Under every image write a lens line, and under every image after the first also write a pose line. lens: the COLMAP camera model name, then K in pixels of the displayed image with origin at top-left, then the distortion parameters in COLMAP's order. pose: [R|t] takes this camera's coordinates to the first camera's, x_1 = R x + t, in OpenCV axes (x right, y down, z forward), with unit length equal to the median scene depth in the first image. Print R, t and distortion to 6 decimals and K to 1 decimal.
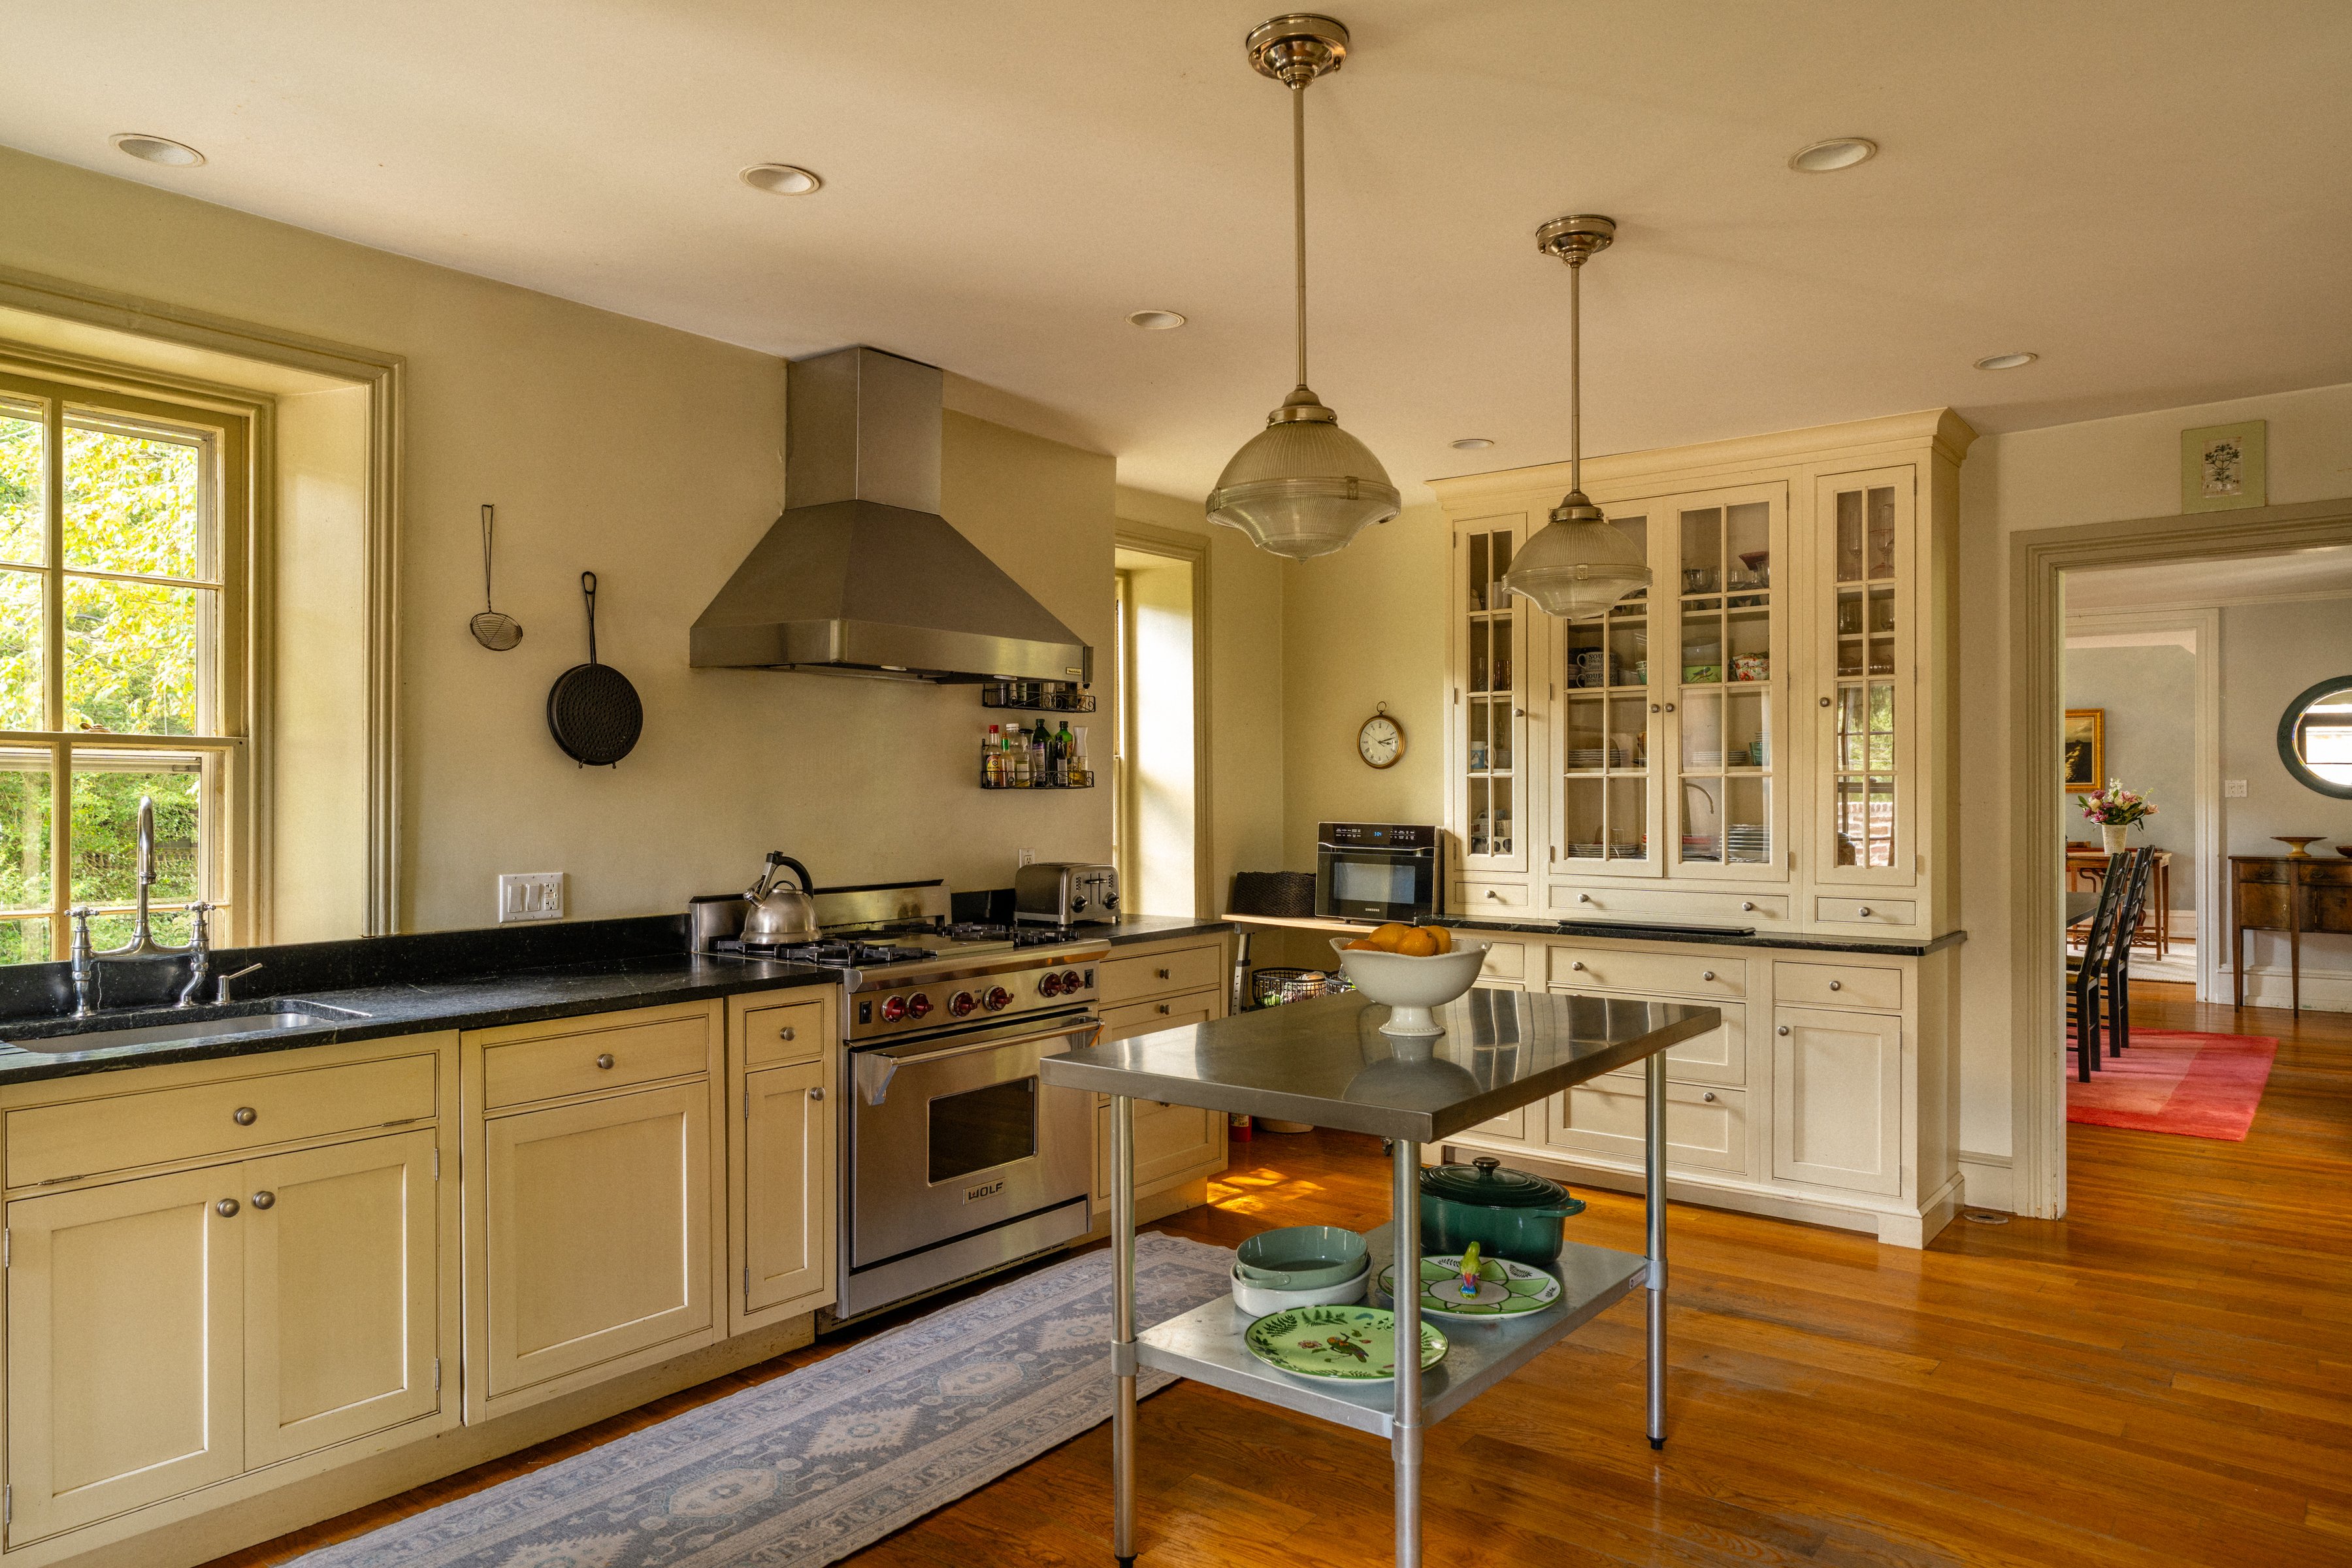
lens RADIAL K [[1484.6, 0, 1176.0], [0, 1484.6, 784.0], [0, 0, 1]] dist [0.000591, -0.000039]
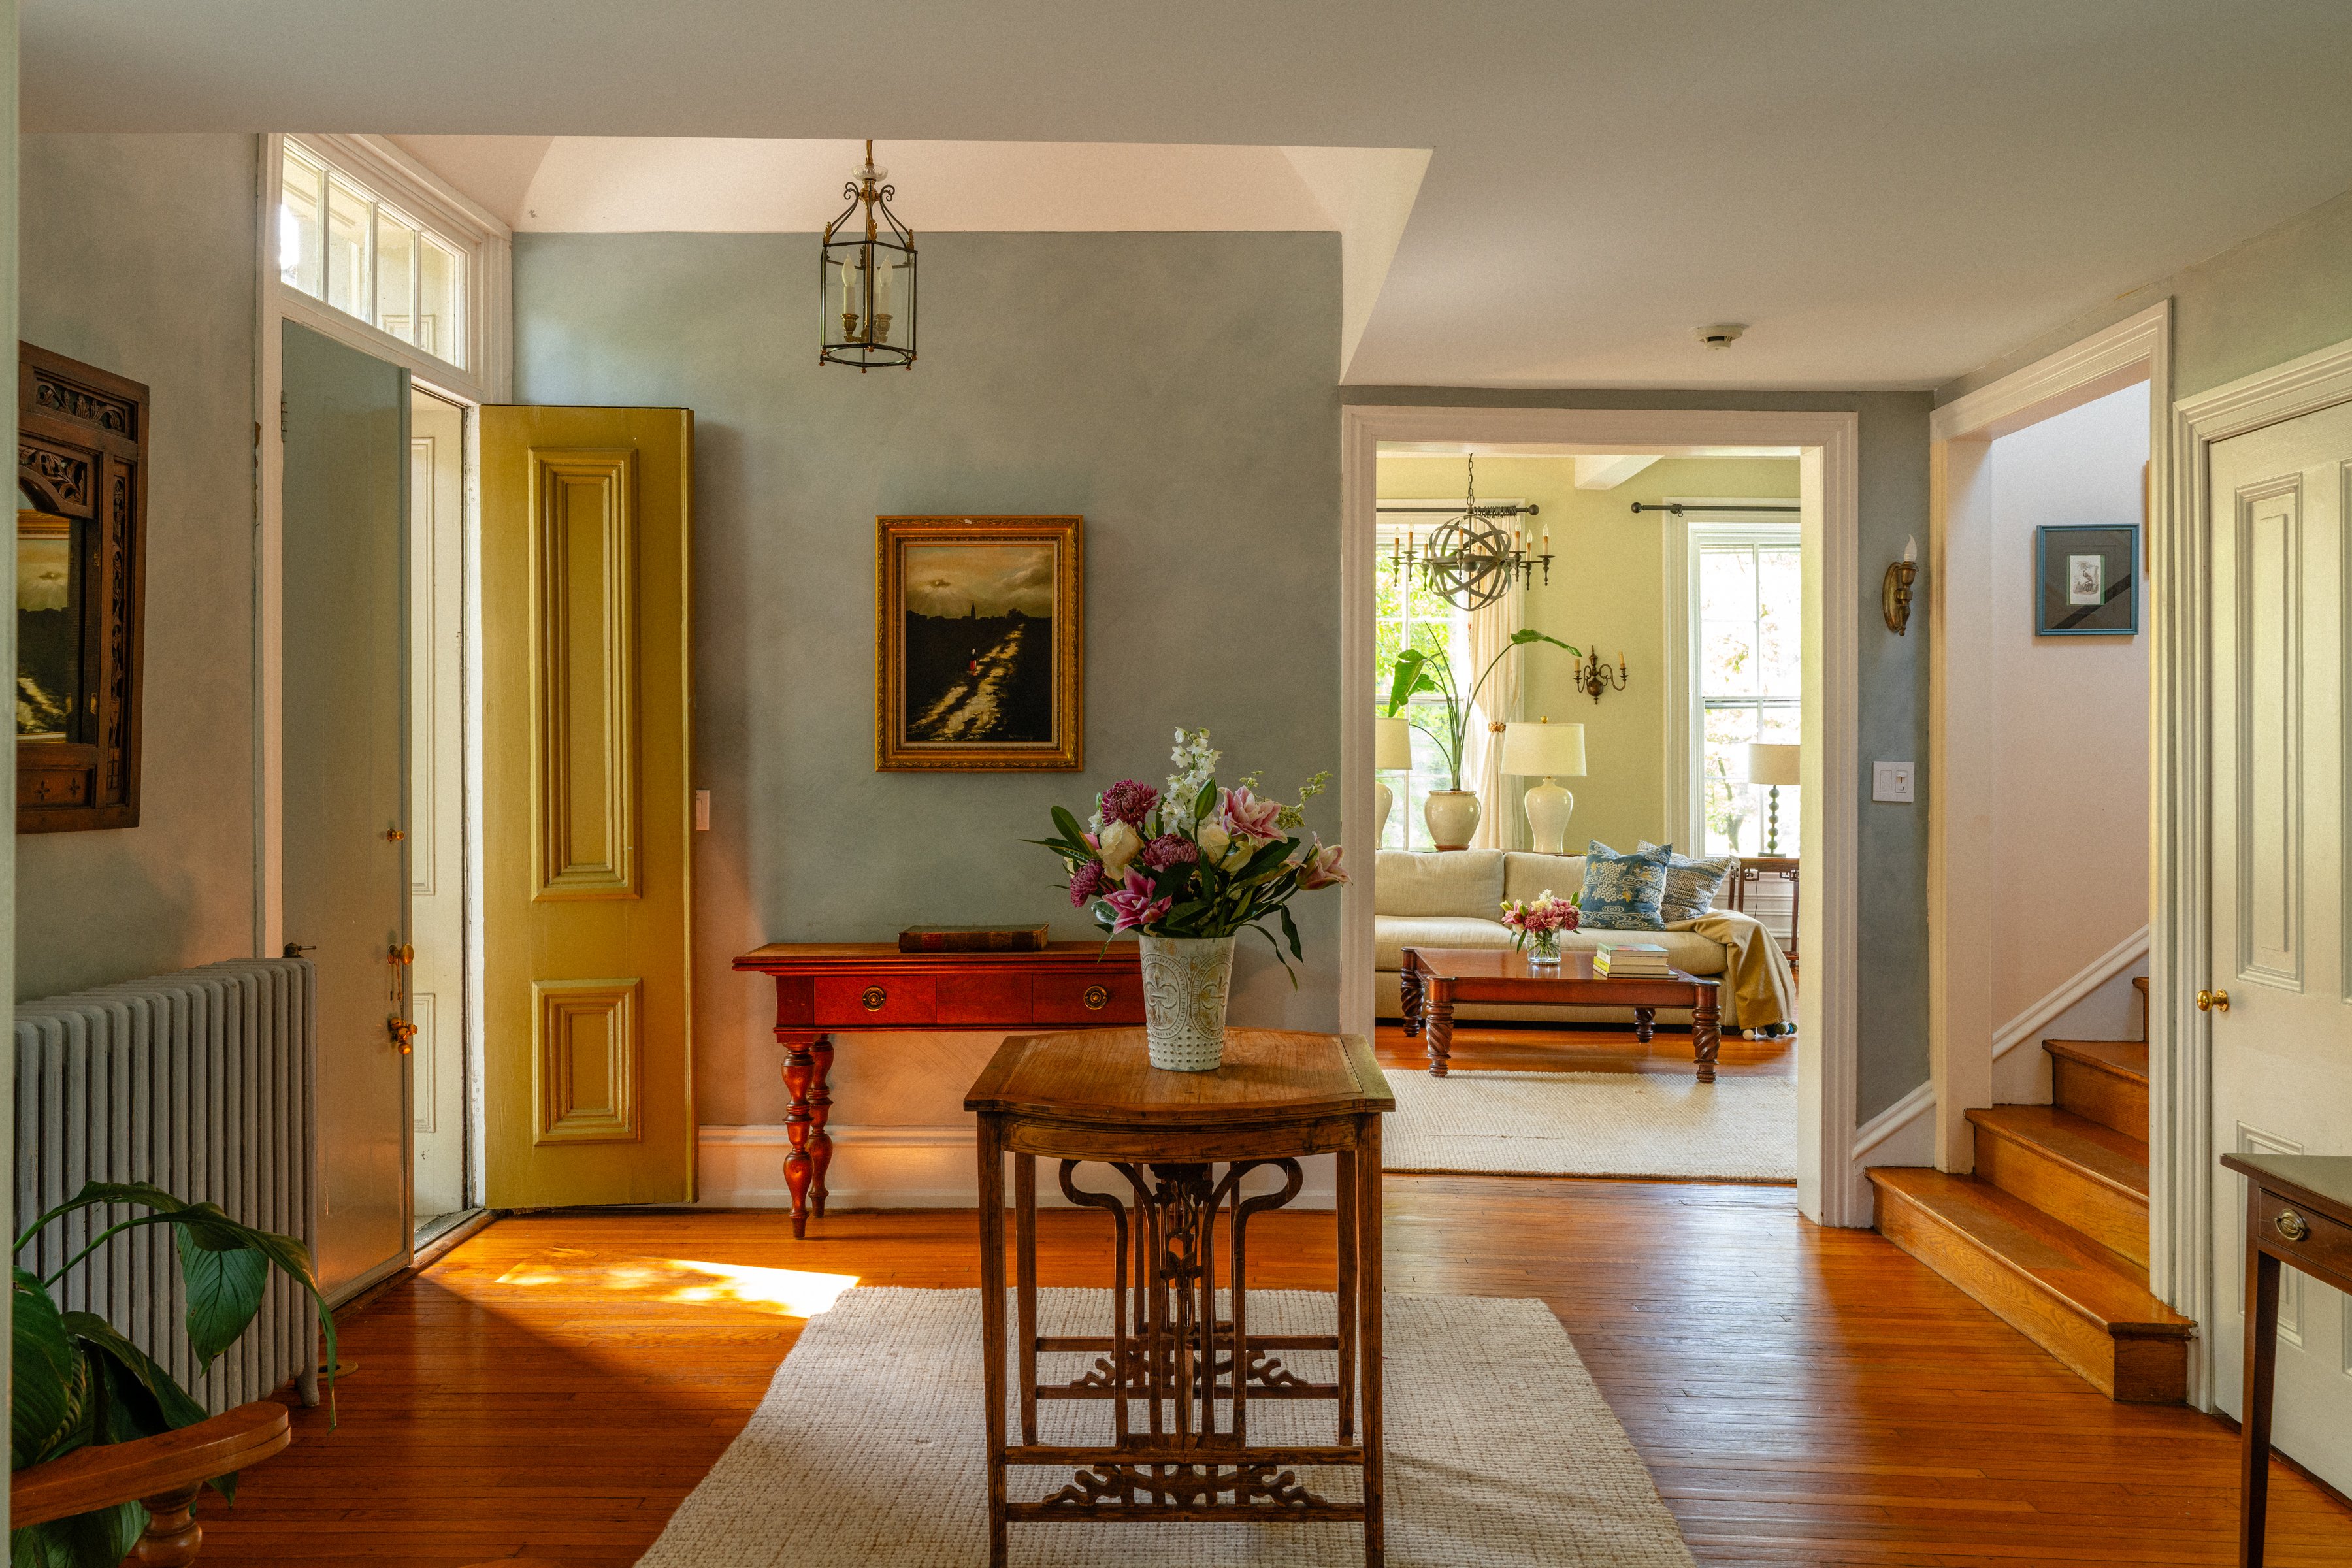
lens RADIAL K [[1915.5, 0, 1168.3], [0, 1915.5, 734.7], [0, 0, 1]] dist [0.002504, -0.004027]
pose [[0.797424, 0.005438, 0.603395, 0.452022], [-0.009218, 0.999952, 0.003171, -0.003703], [-0.603349, -0.008091, 0.797436, 0.766807]]
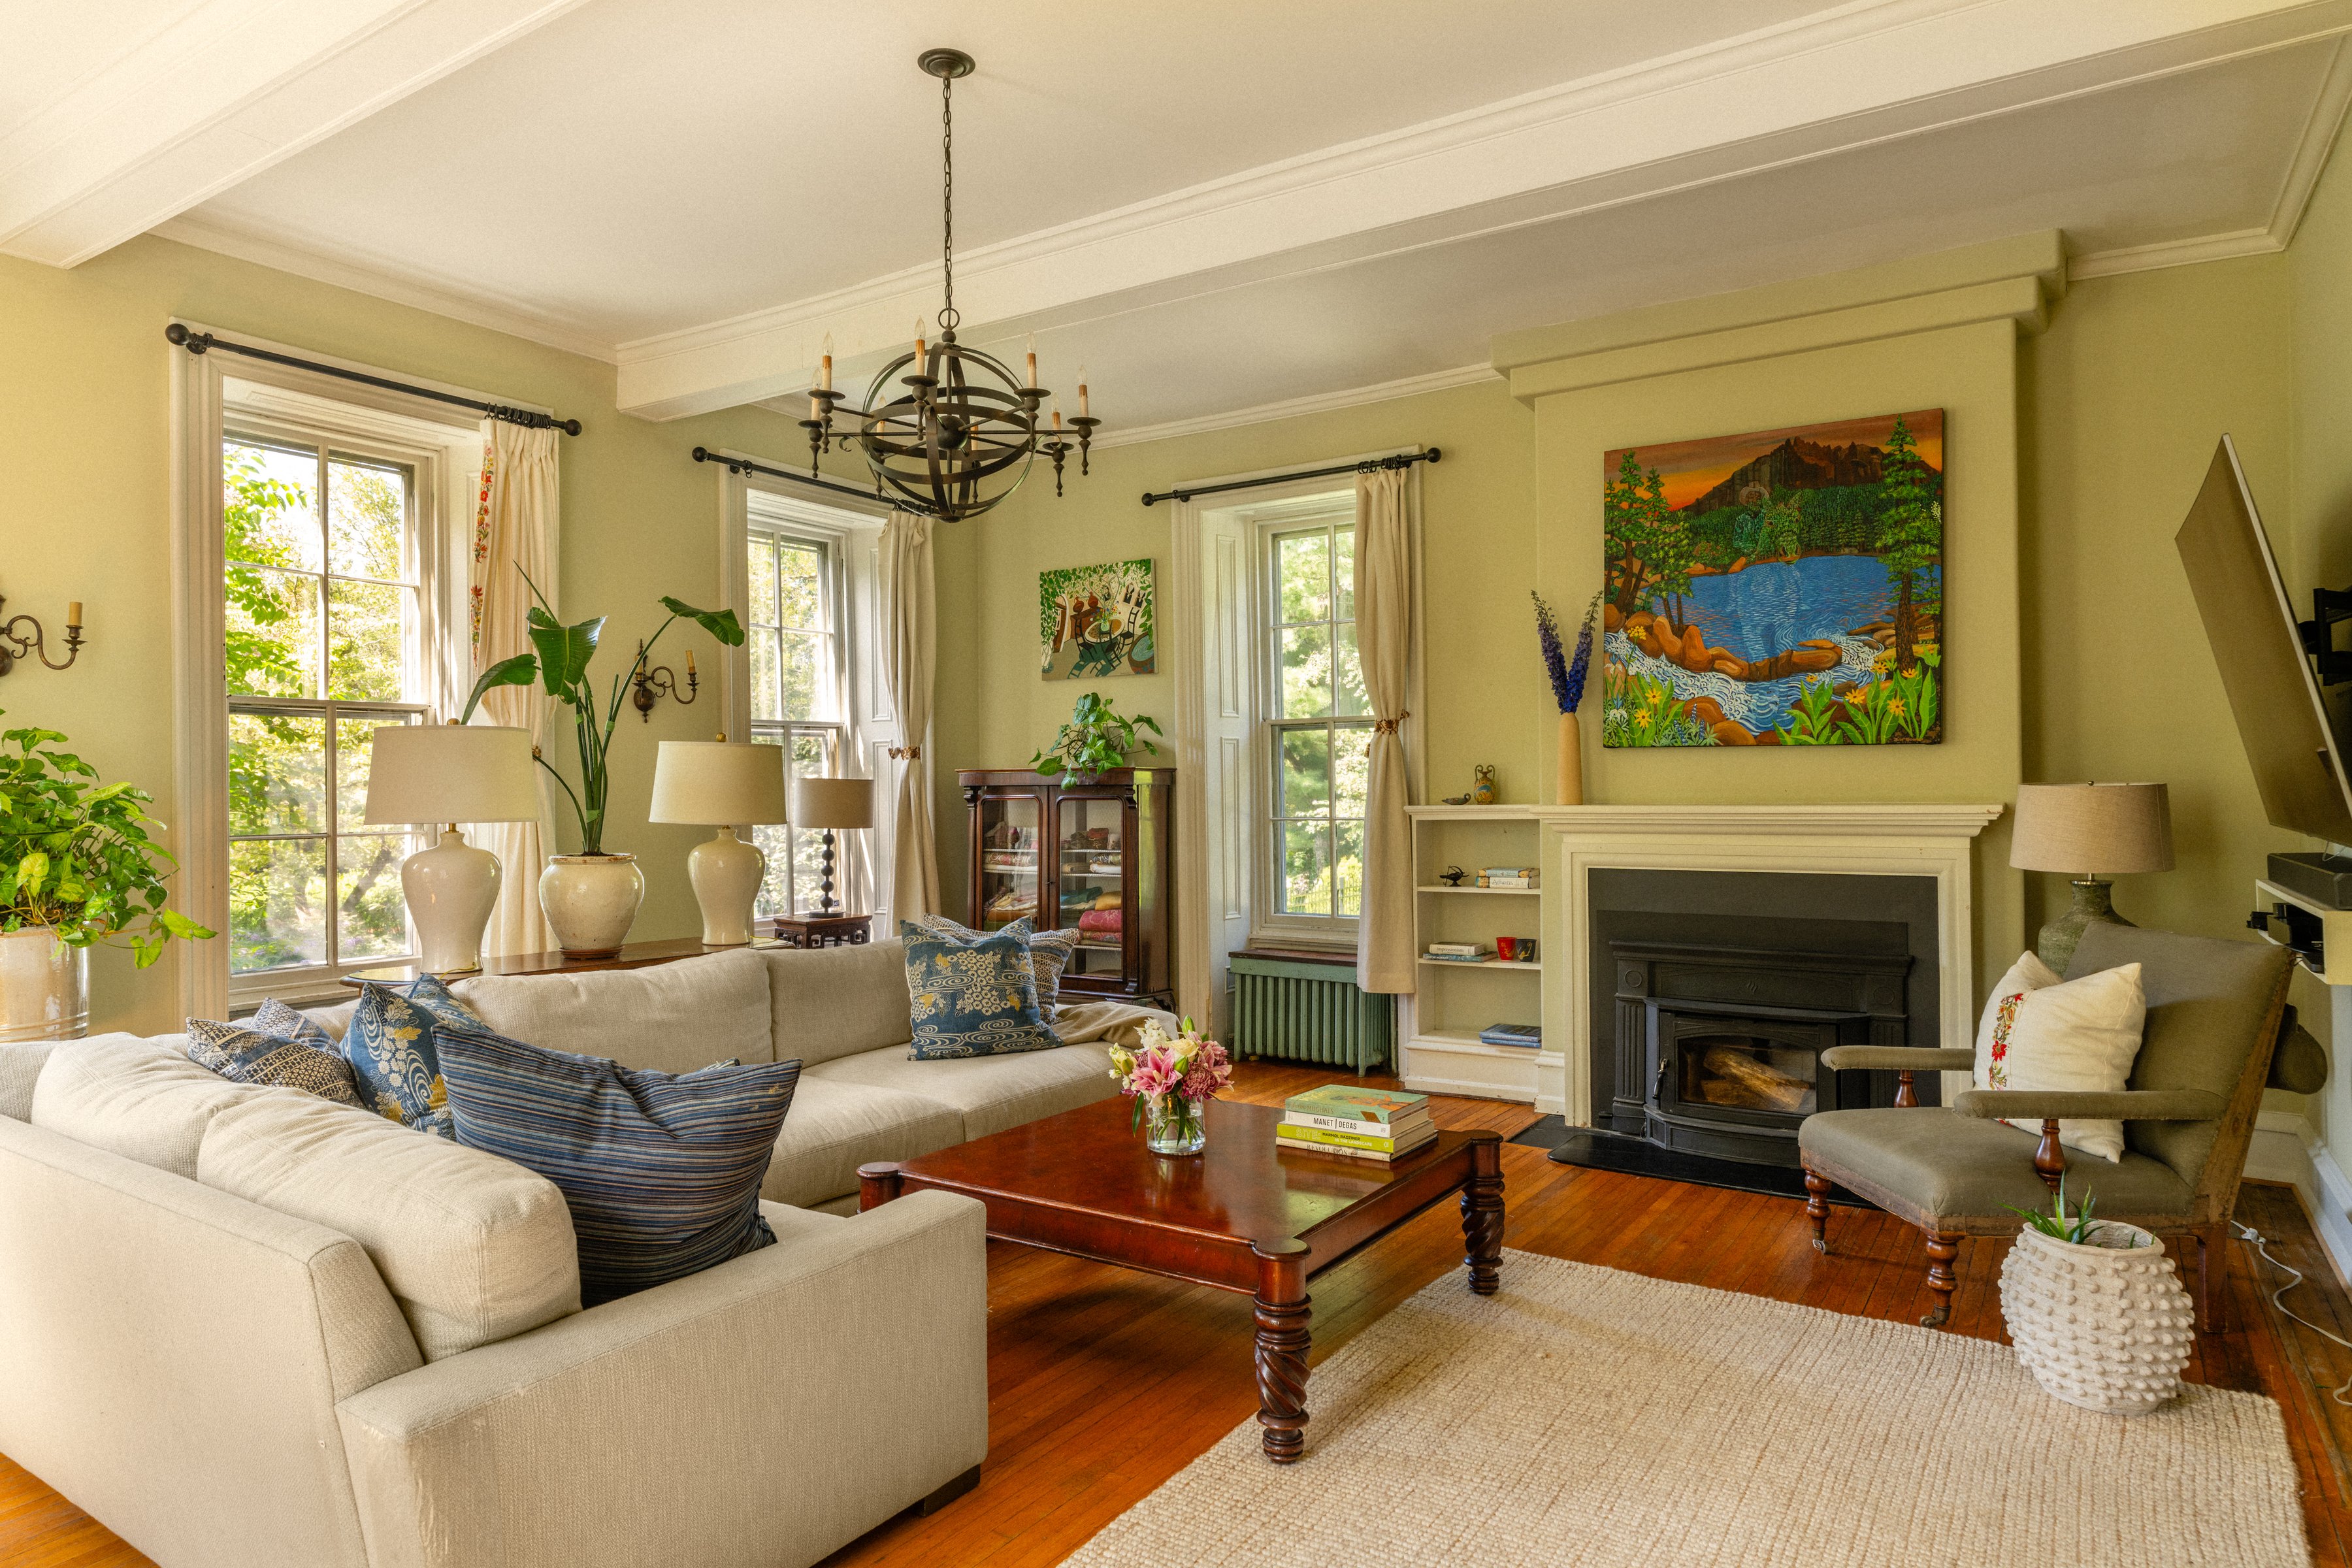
lens RADIAL K [[1385.0, 0, 1176.0], [0, 1385.0, 784.0], [0, 0, 1]] dist [-0.001742, -0.000088]
pose [[-0.098121, 0.004687, 0.995163, 0.534123], [-0.000426, 0.999989, -0.004751, -0.000407], [-0.995174, -0.000890, -0.098118, 0.934105]]
